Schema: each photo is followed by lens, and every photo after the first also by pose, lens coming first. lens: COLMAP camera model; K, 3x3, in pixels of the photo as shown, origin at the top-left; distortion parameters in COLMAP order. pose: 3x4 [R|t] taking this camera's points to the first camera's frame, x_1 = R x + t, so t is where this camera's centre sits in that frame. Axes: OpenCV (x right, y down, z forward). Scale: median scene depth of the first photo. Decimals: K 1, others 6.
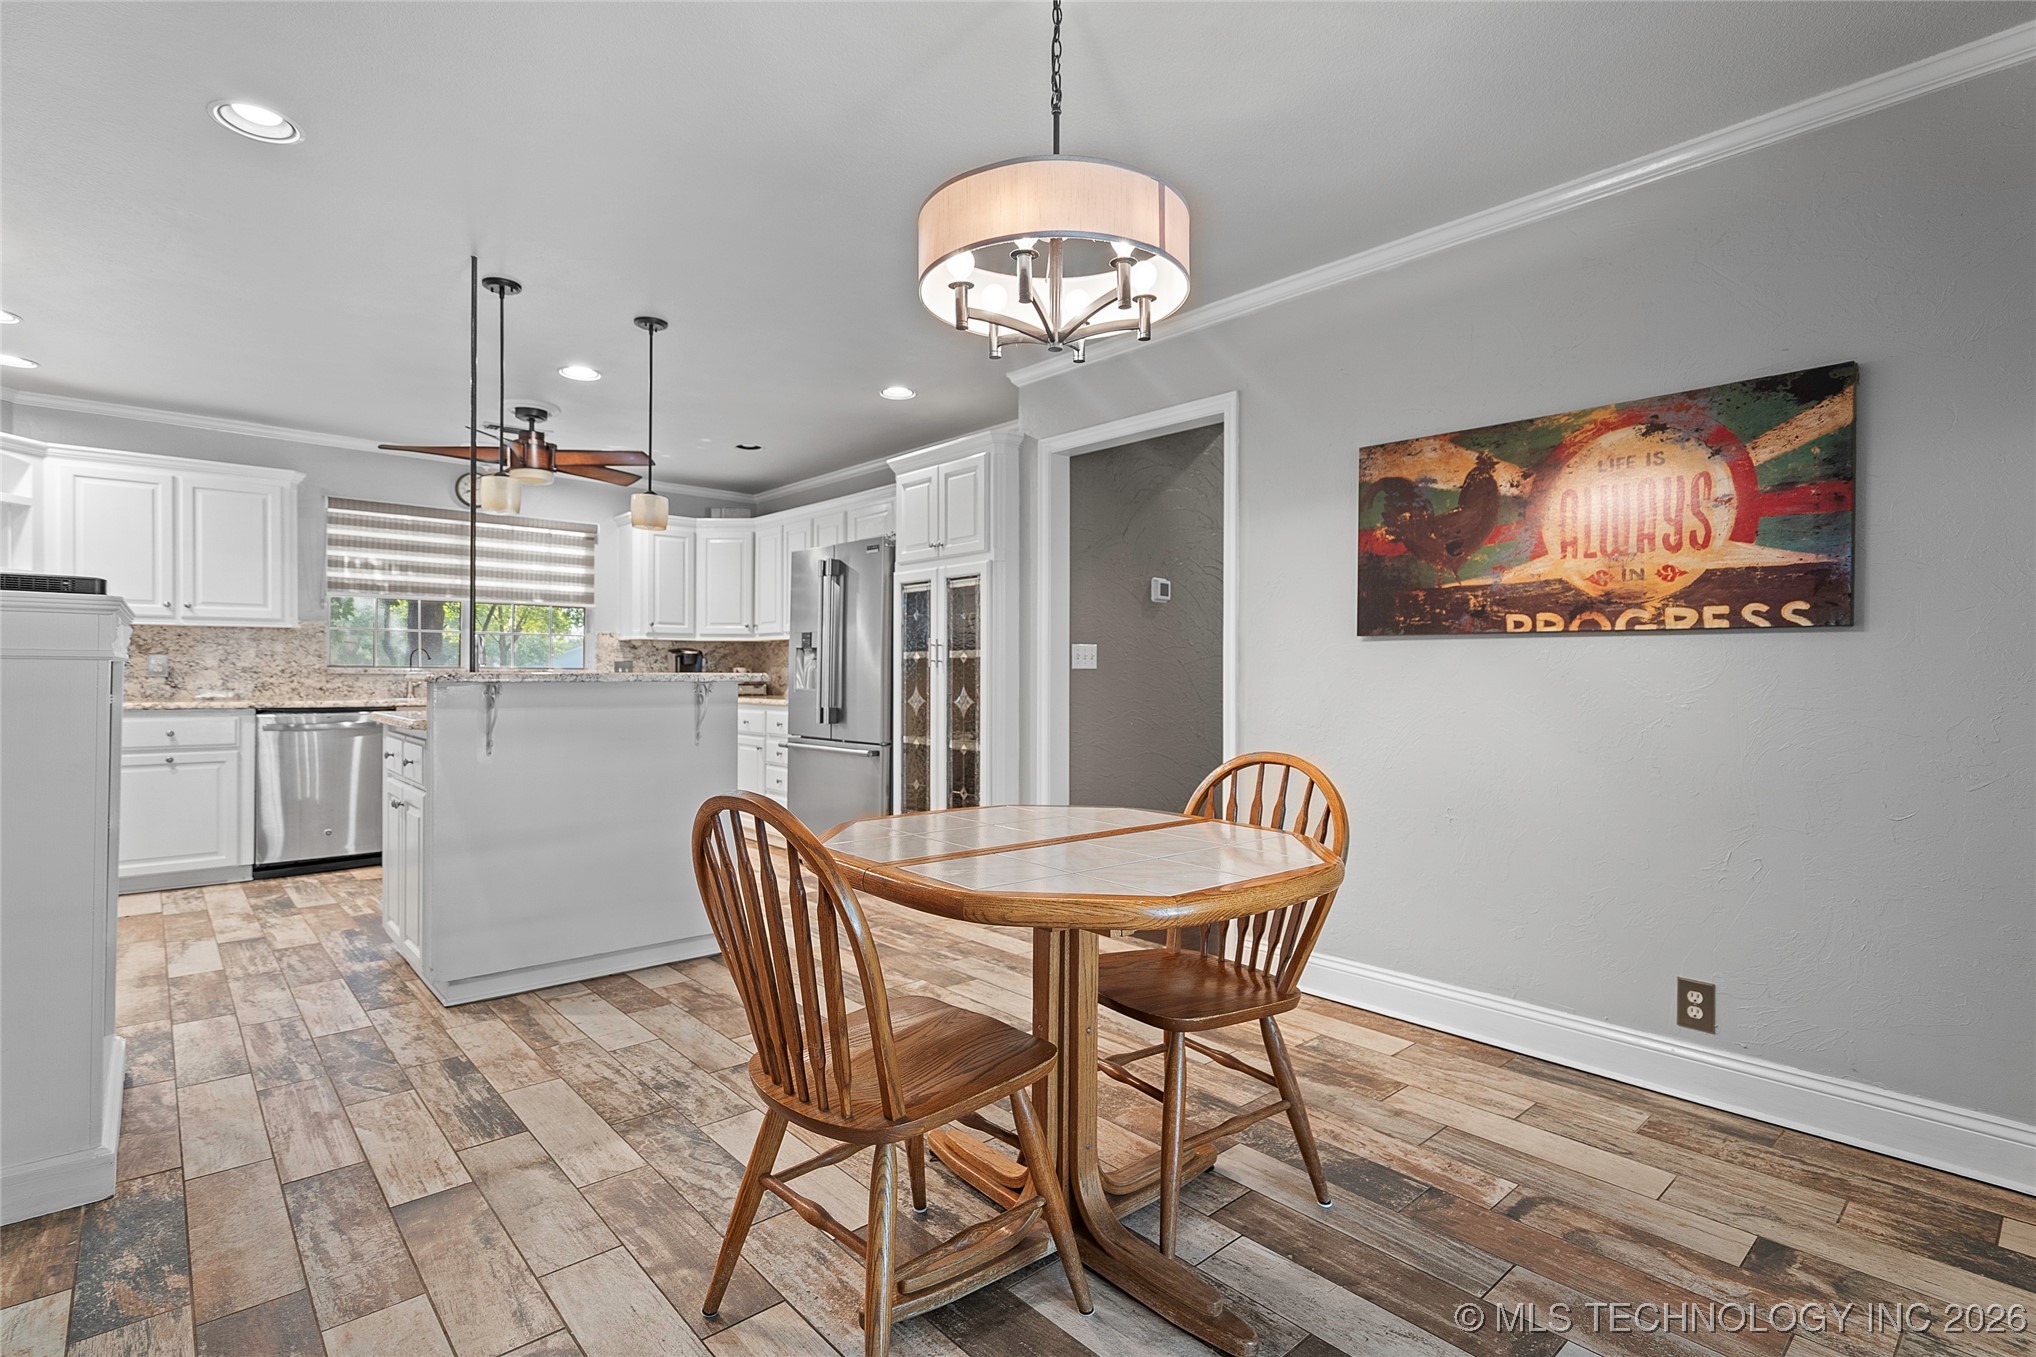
lens RADIAL K [[967.4, 0, 1018.0], [0, 967.4, 678.5], [0, 0, 1]] dist [-0.000120, 0.000659]
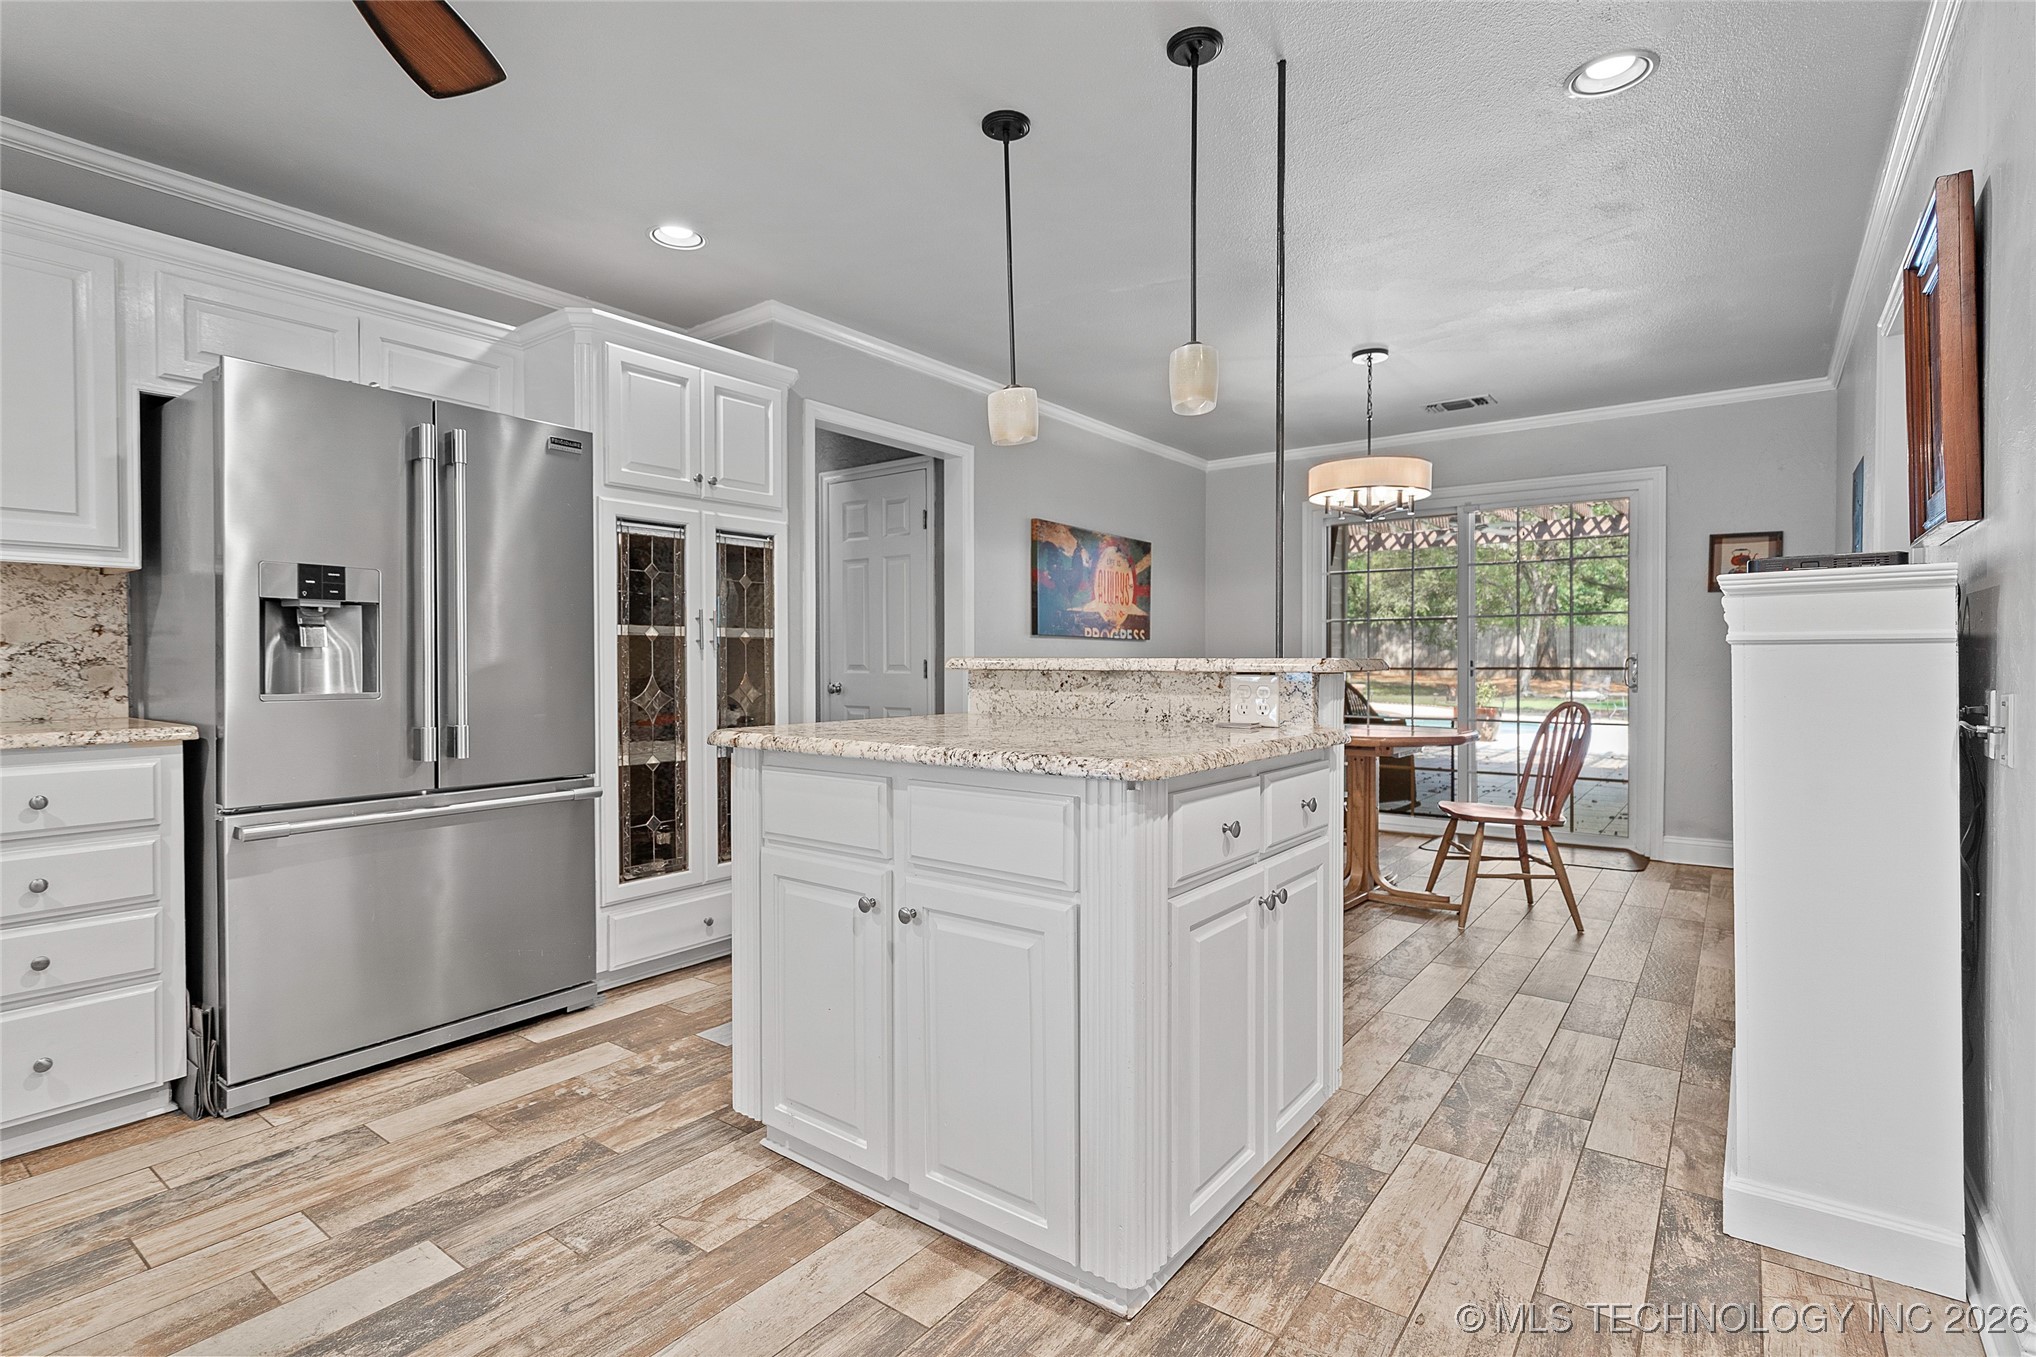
lens RADIAL K [[973.3, 0, 1020.3], [0, 973.3, 665.0], [0, 0, 1]] dist [-0.002410, -0.000028]
pose [[-0.194387, -0.006645, 0.980902, -0.882111], [0.006504, 0.999946, 0.008062, -0.004436], [-0.980903, 0.007947, -0.194333, 0.953456]]
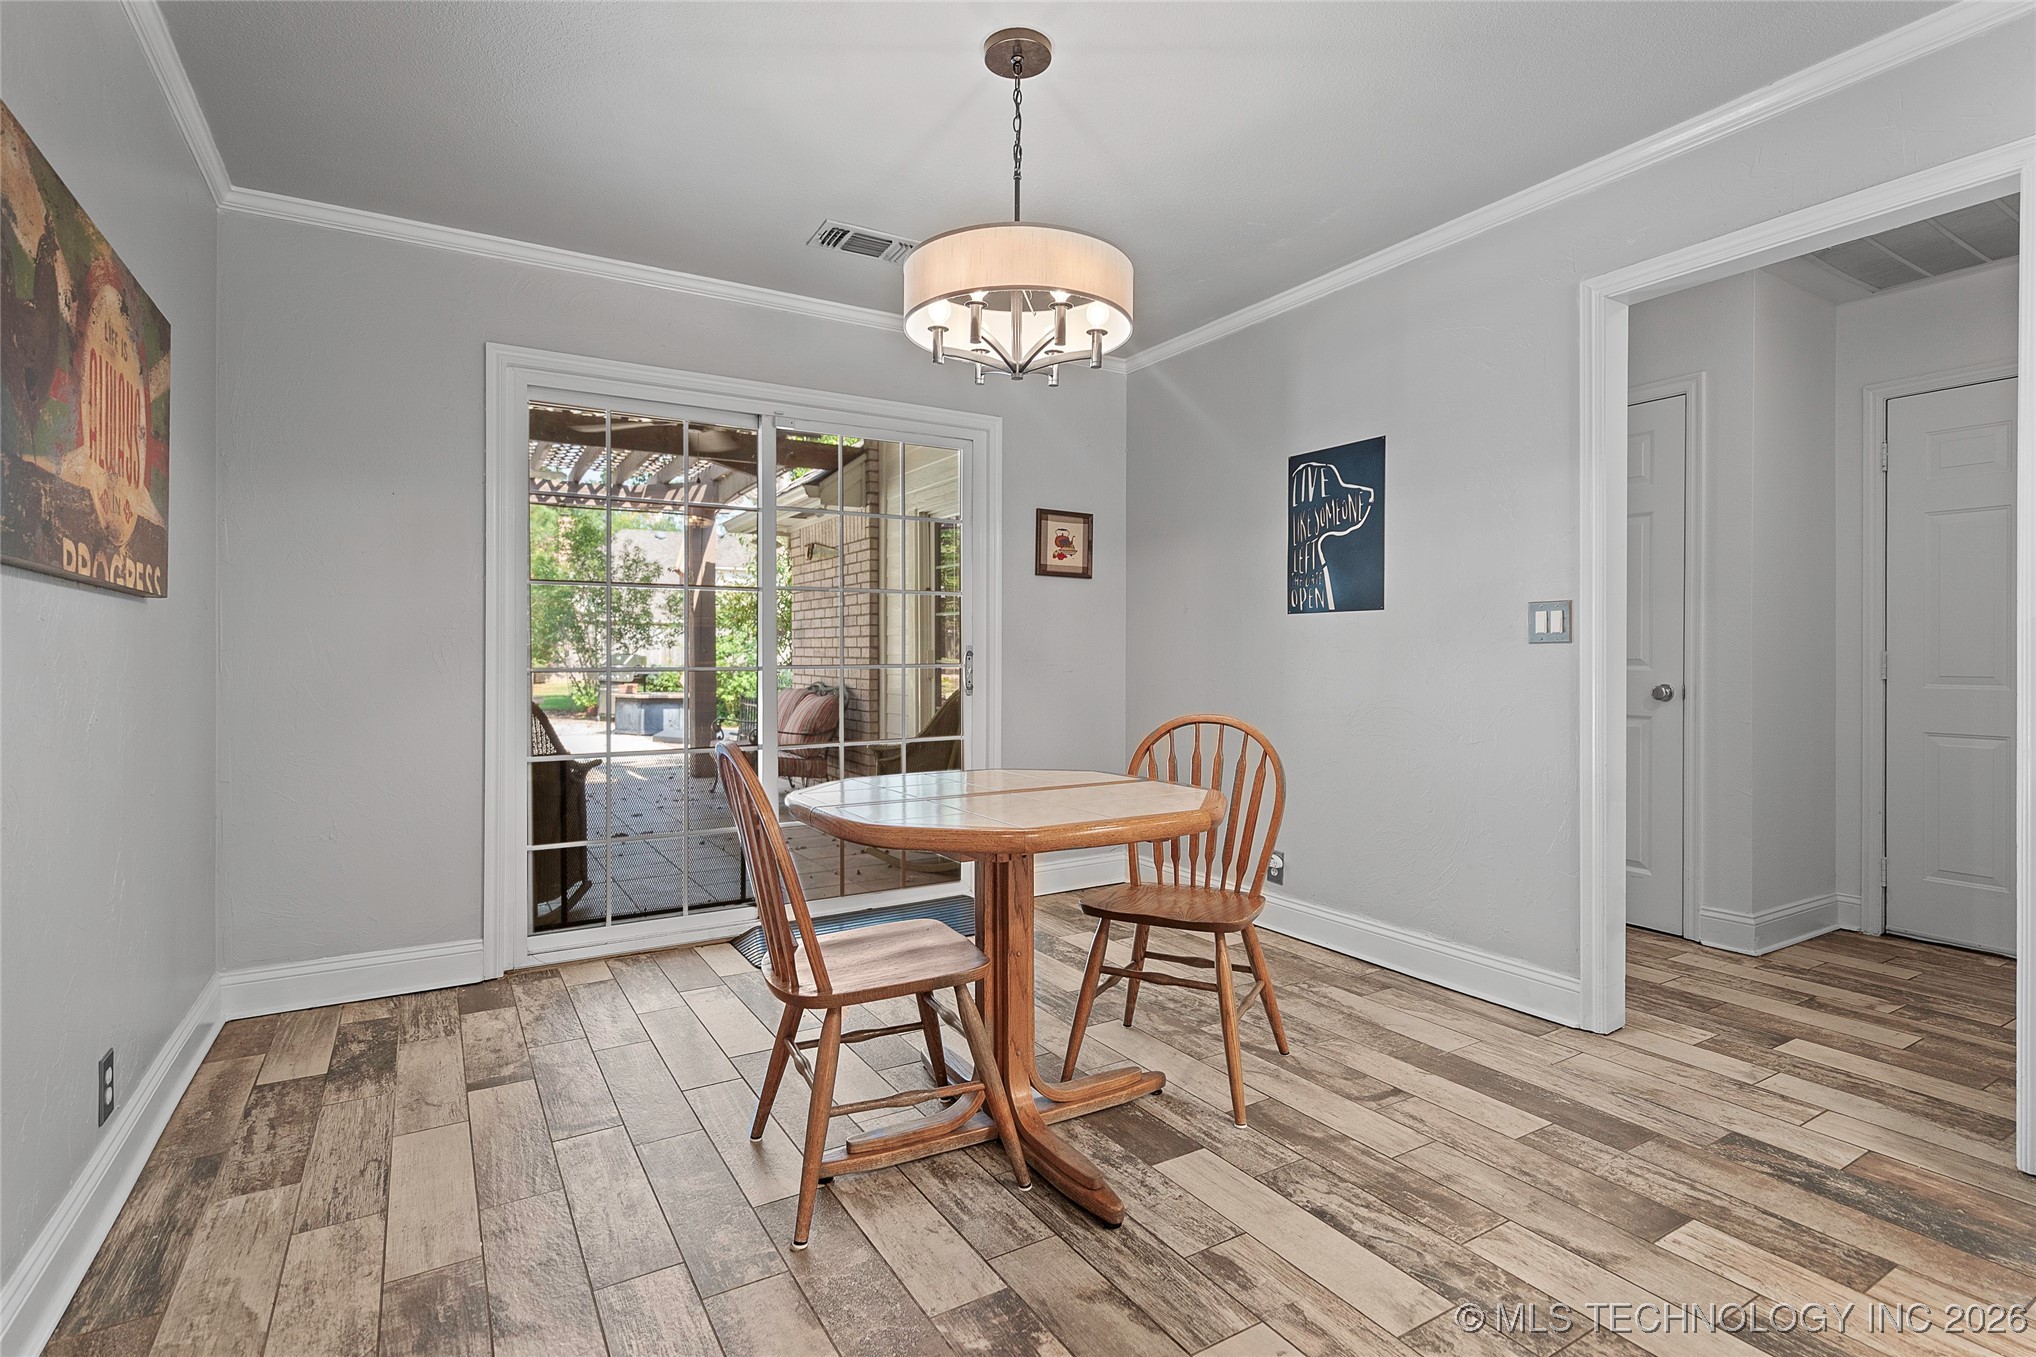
lens RADIAL K [[1006.7, 0, 1014.9], [0, 1006.7, 655.5], [0, 0, 1]] dist [0.000830, 0.000463]
pose [[-0.983302, -0.000950, 0.181977, -0.078745], [0.000028, 0.999986, 0.005367, -0.002626], [-0.181980, 0.005282, -0.983288, 0.920923]]
